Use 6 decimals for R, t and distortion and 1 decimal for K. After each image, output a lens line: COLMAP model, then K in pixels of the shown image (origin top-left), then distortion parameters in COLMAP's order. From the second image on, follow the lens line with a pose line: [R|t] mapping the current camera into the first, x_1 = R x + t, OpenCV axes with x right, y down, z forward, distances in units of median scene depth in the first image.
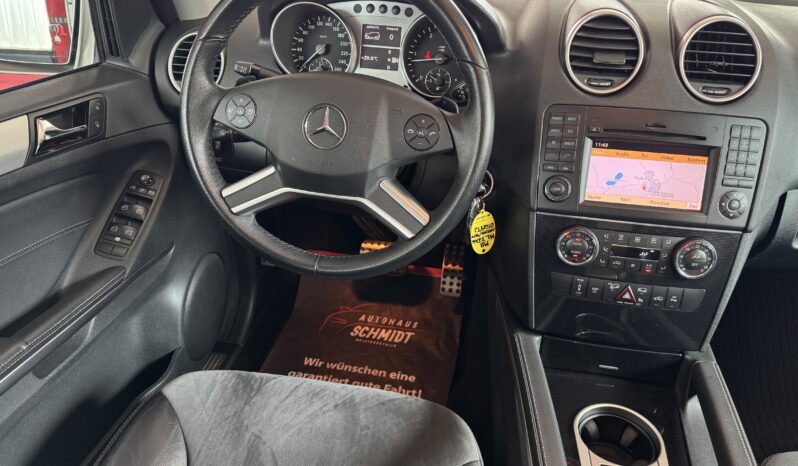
lens RADIAL K [[546.0, 0, 394.3], [0, 546.0, 250.3], [0, 0, 1]] dist [0.033112, -0.026311]
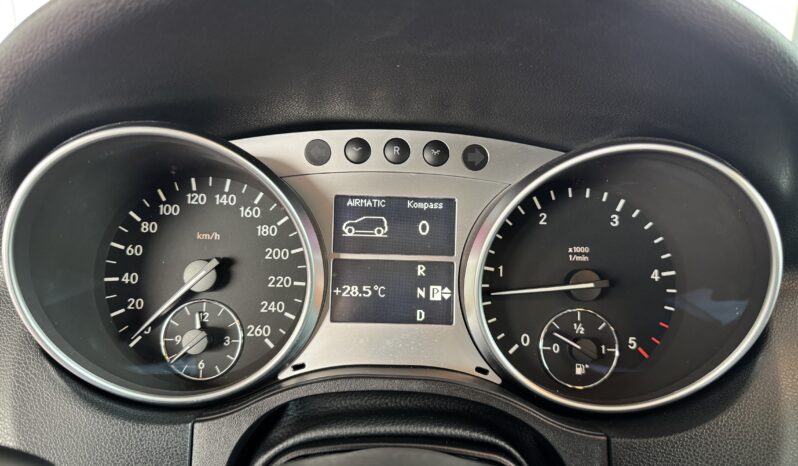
lens RADIAL K [[546.0, 0, 397.9], [0, 546.0, 232.0], [0, 0, 1]] dist [0.033112, -0.026311]
pose [[0.978427, -0.054360, 0.199313, -0.086720], [0.111821, 0.950571, -0.289673, -0.291545], [-0.173714, 0.305711, 0.936143, 0.691718]]
